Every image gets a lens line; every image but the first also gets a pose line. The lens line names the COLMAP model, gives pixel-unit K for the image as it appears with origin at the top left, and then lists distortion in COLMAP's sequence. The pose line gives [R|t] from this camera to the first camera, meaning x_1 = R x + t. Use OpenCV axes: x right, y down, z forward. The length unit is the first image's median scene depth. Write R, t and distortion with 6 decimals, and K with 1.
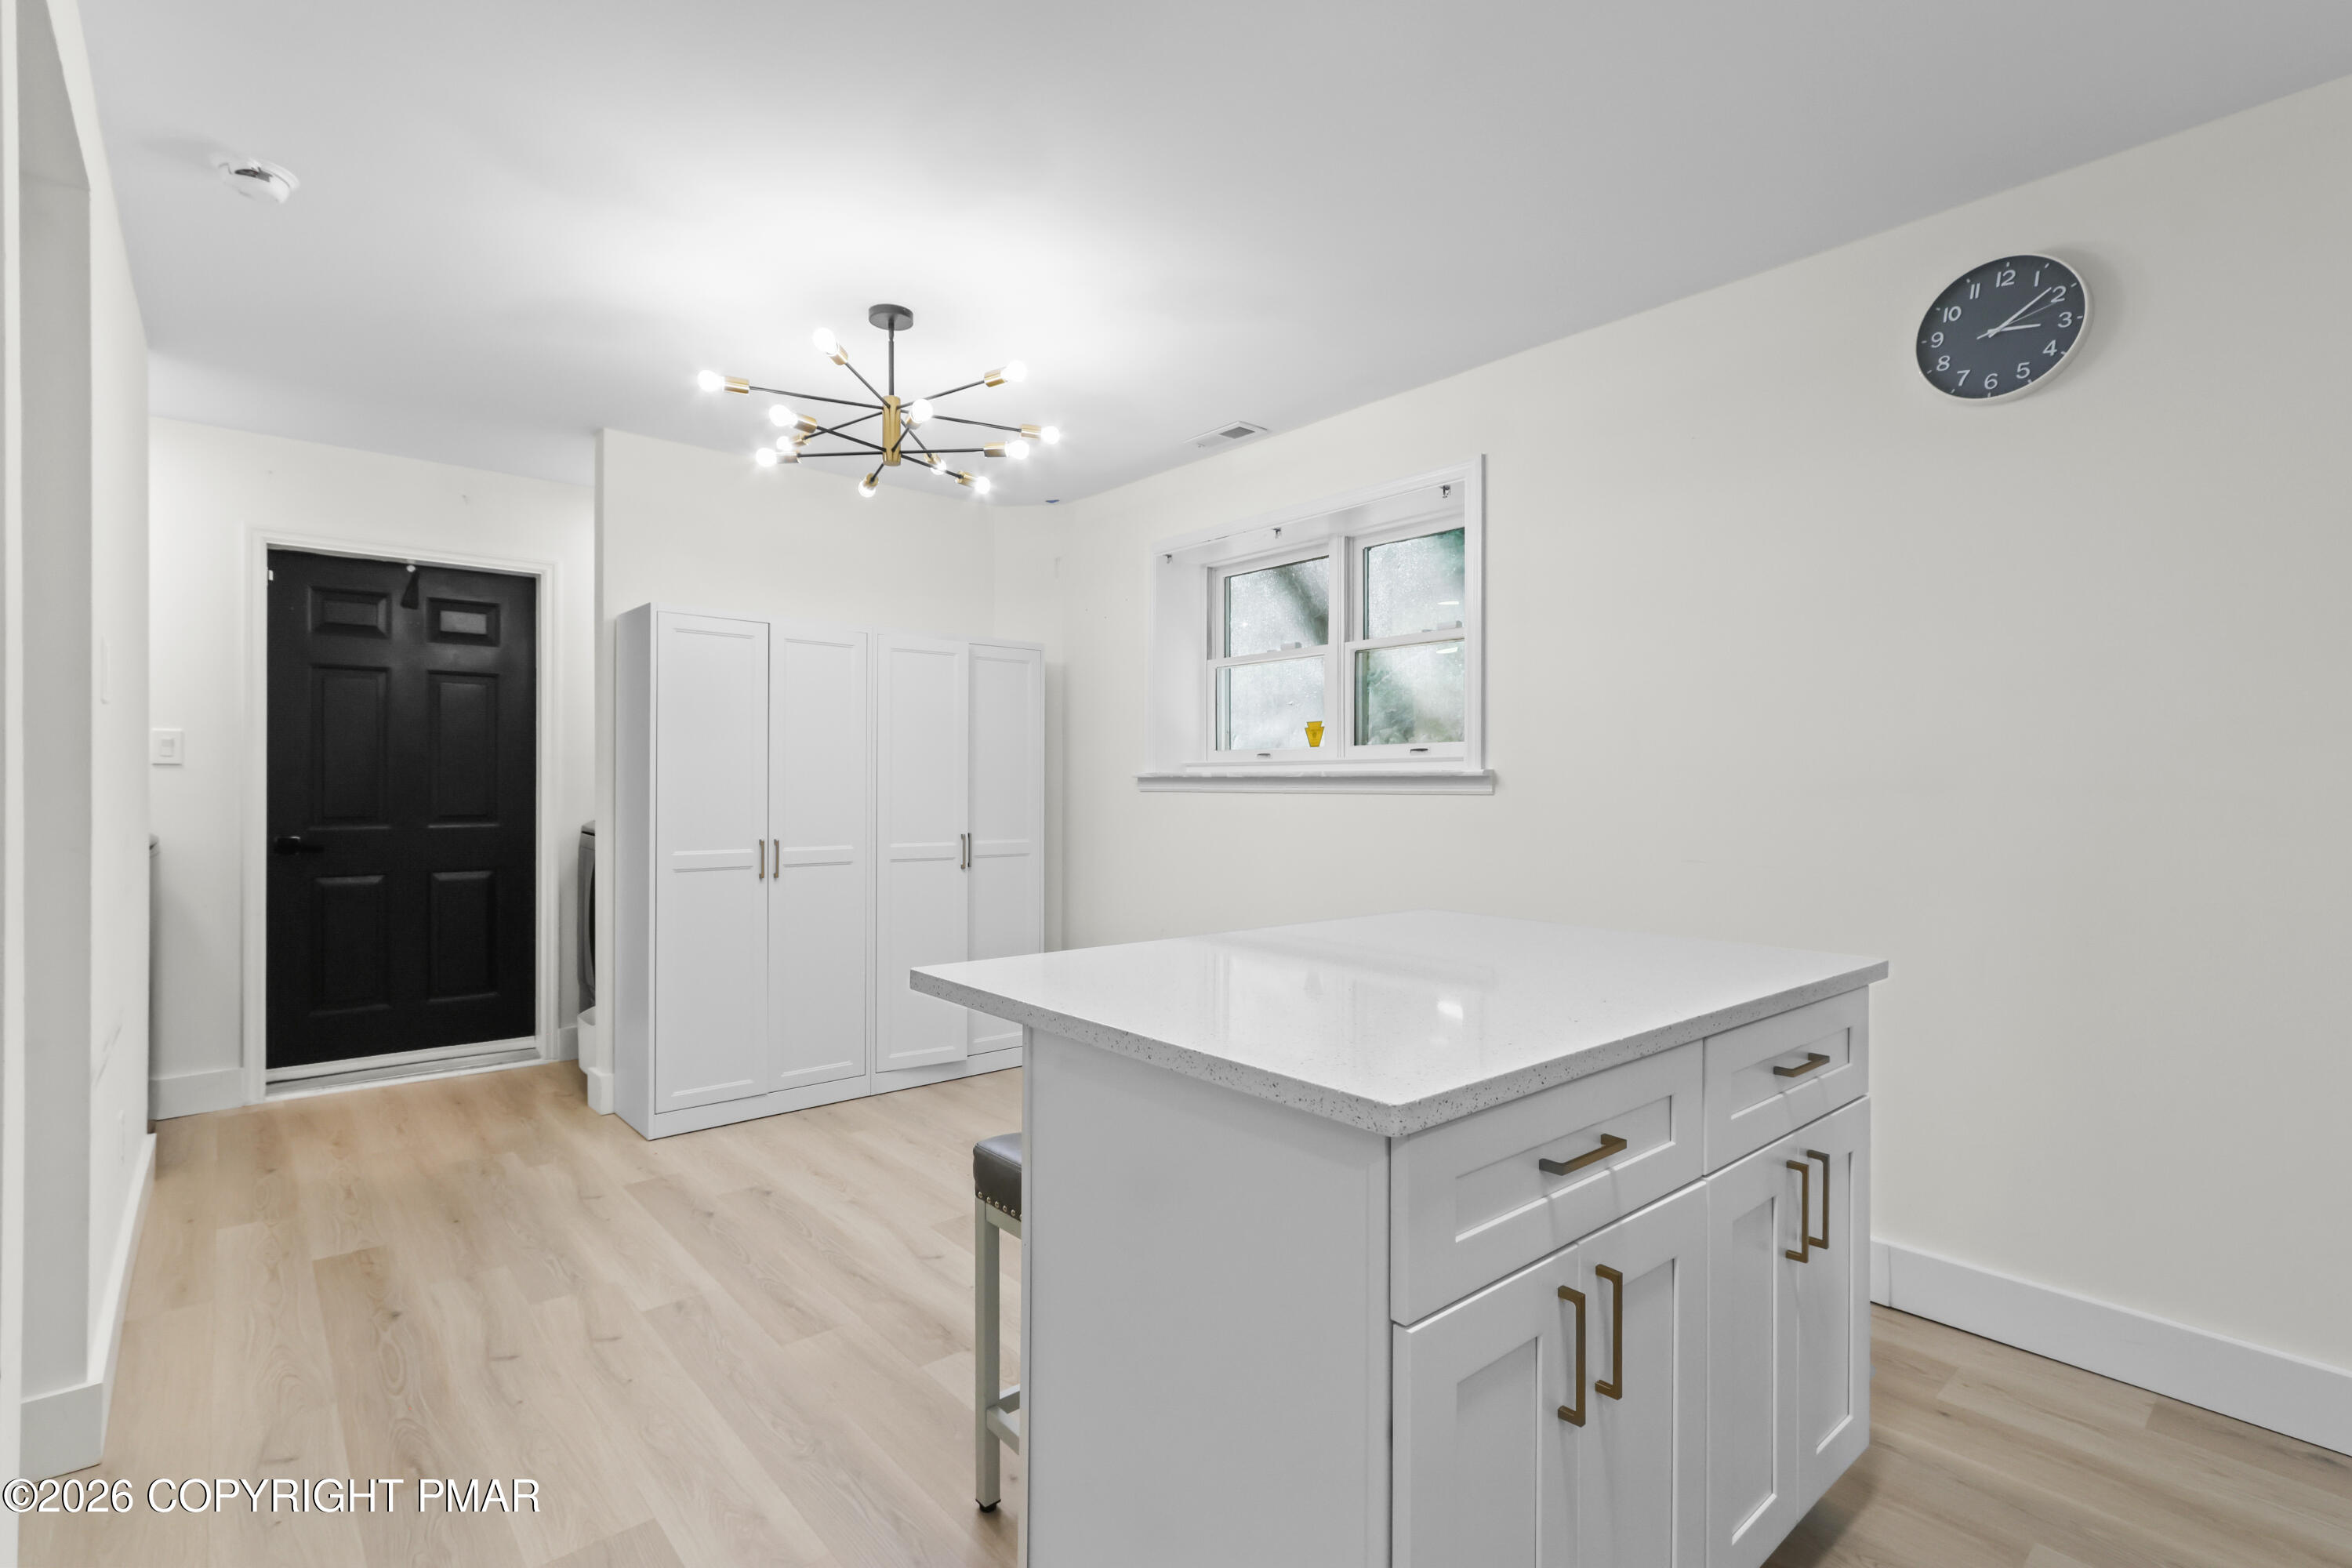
lens RADIAL K [[1076.8, 0, 1131.2], [0, 1076.8, 779.5], [0, 0, 1]] dist [0.015421, 0.000004]
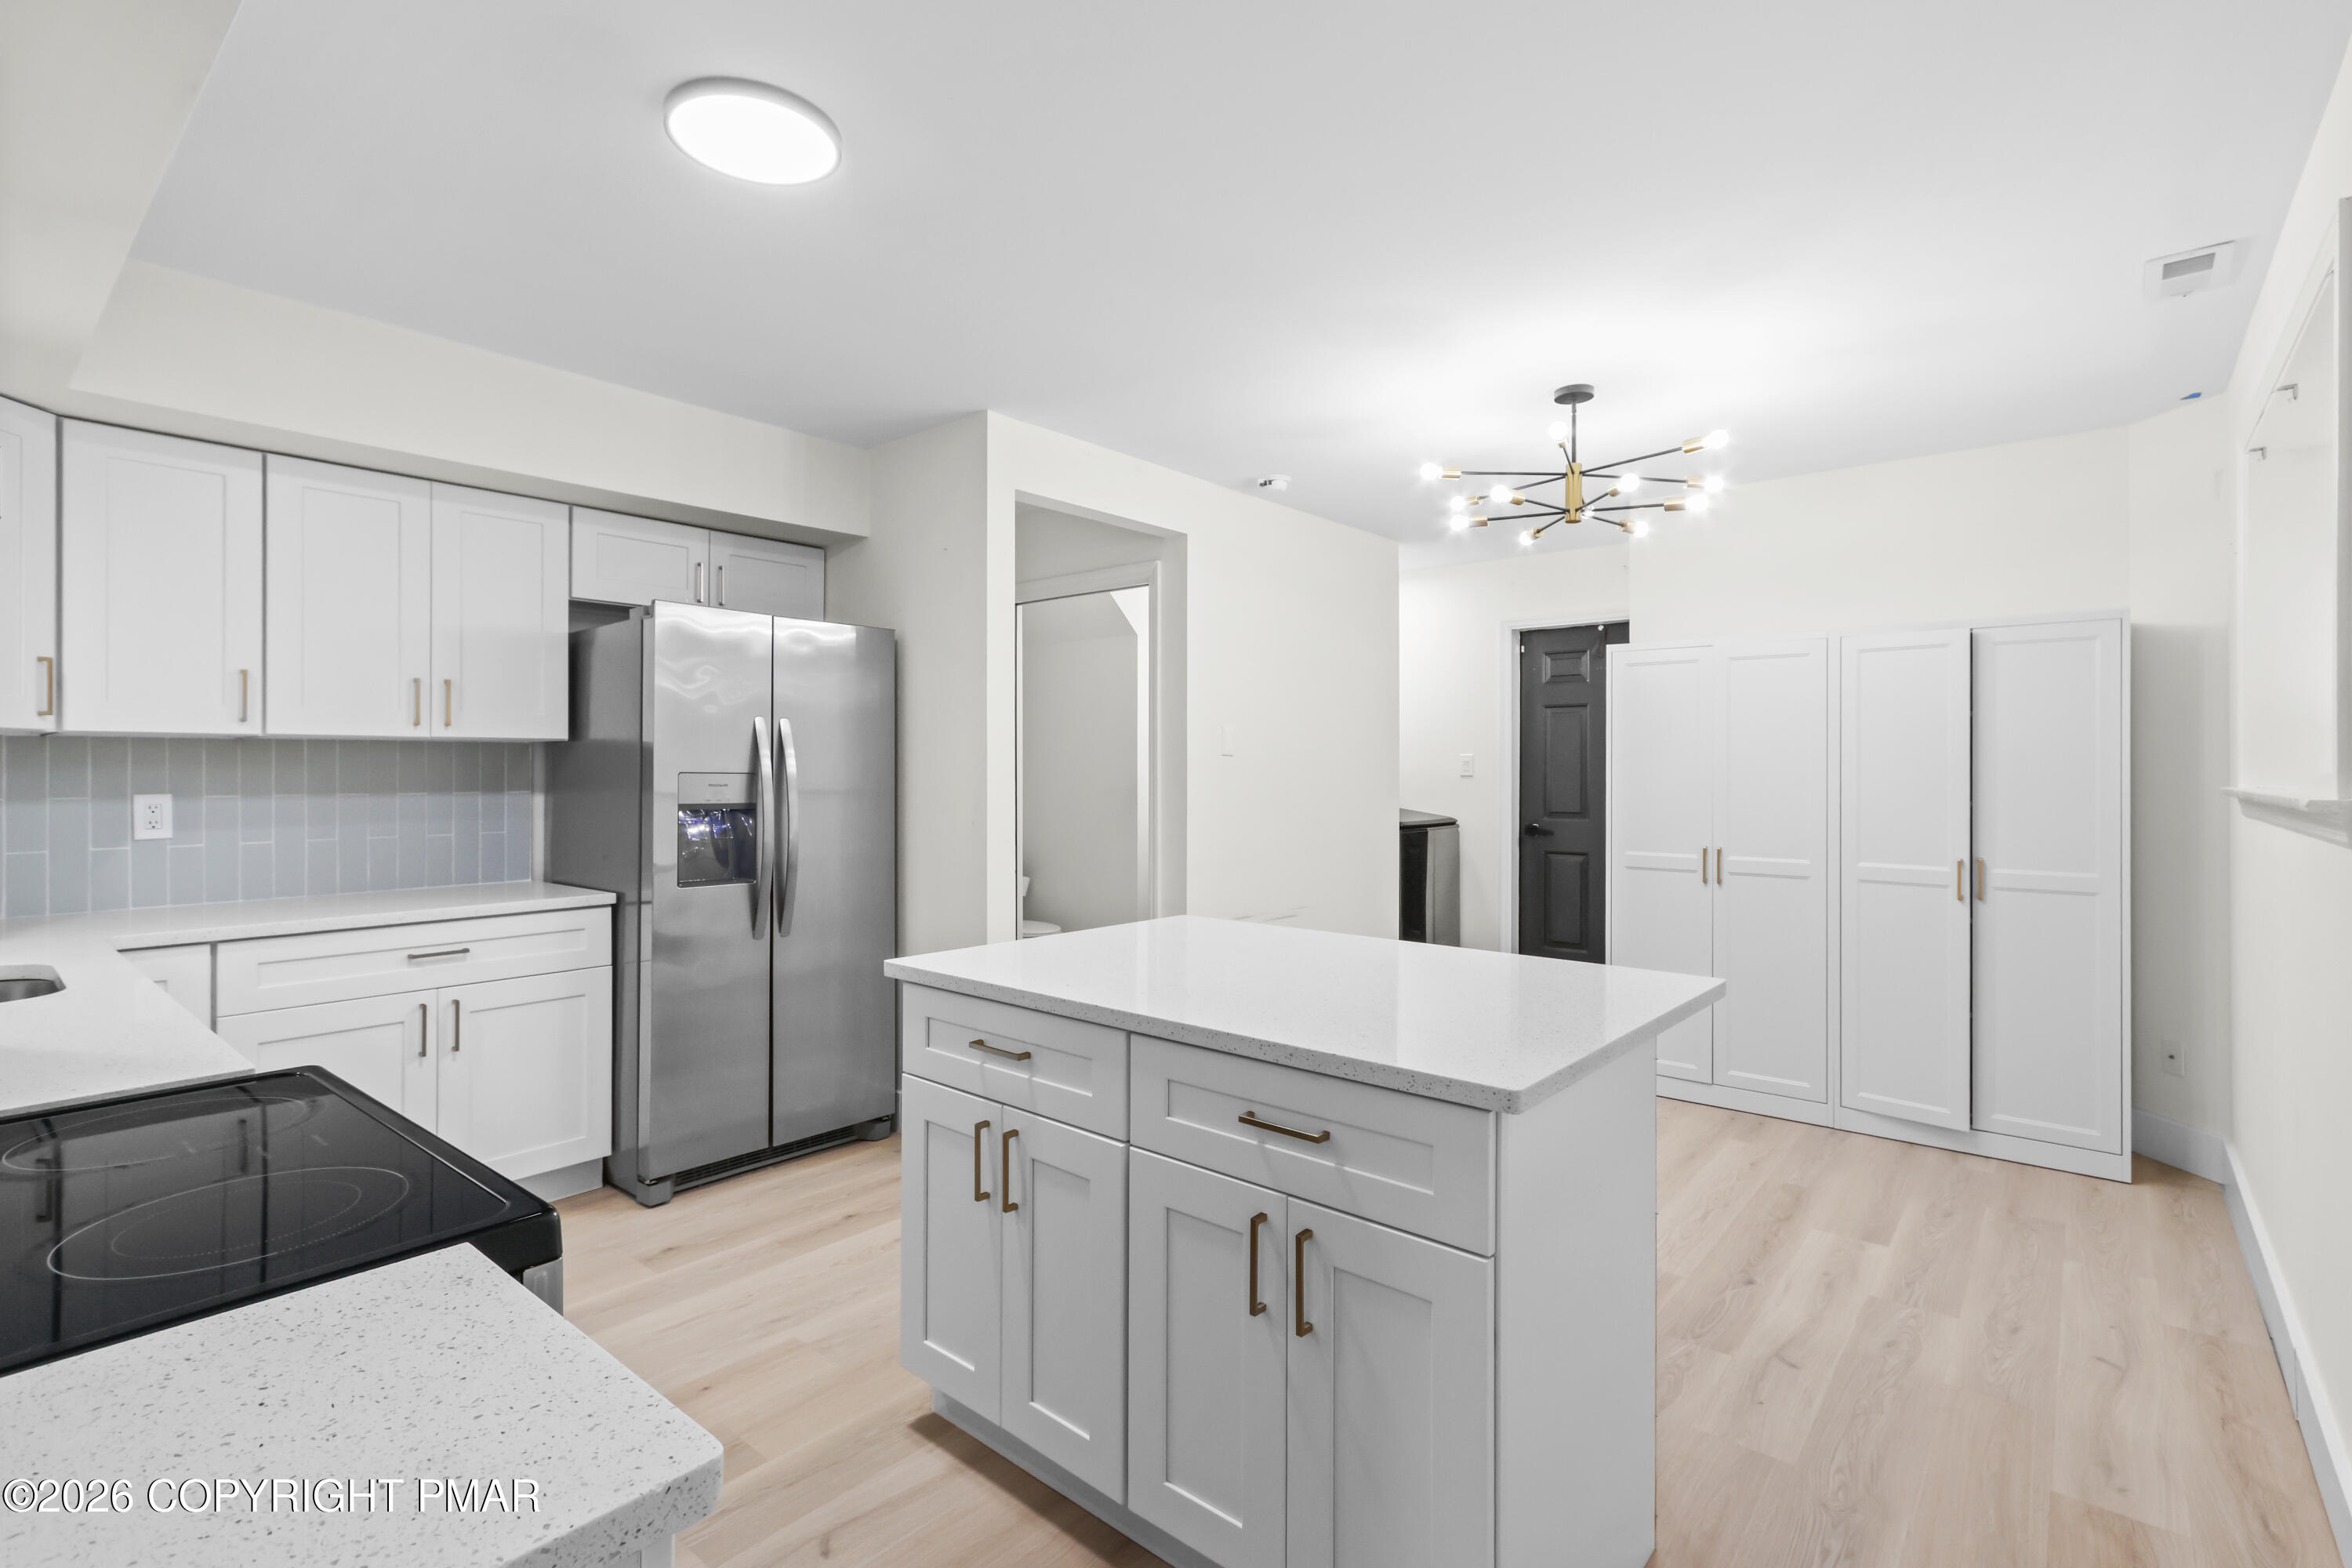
lens RADIAL K [[1076.8, 0, 1131.2], [0, 1076.8, 779.5], [0, 0, 1]] dist [0.015421, 0.000004]
pose [[0.153264, 0.001678, -0.988184, 0.635167], [0.002694, 0.999994, 0.002116, -0.015575], [0.988182, -0.002987, 0.153258, 0.266370]]
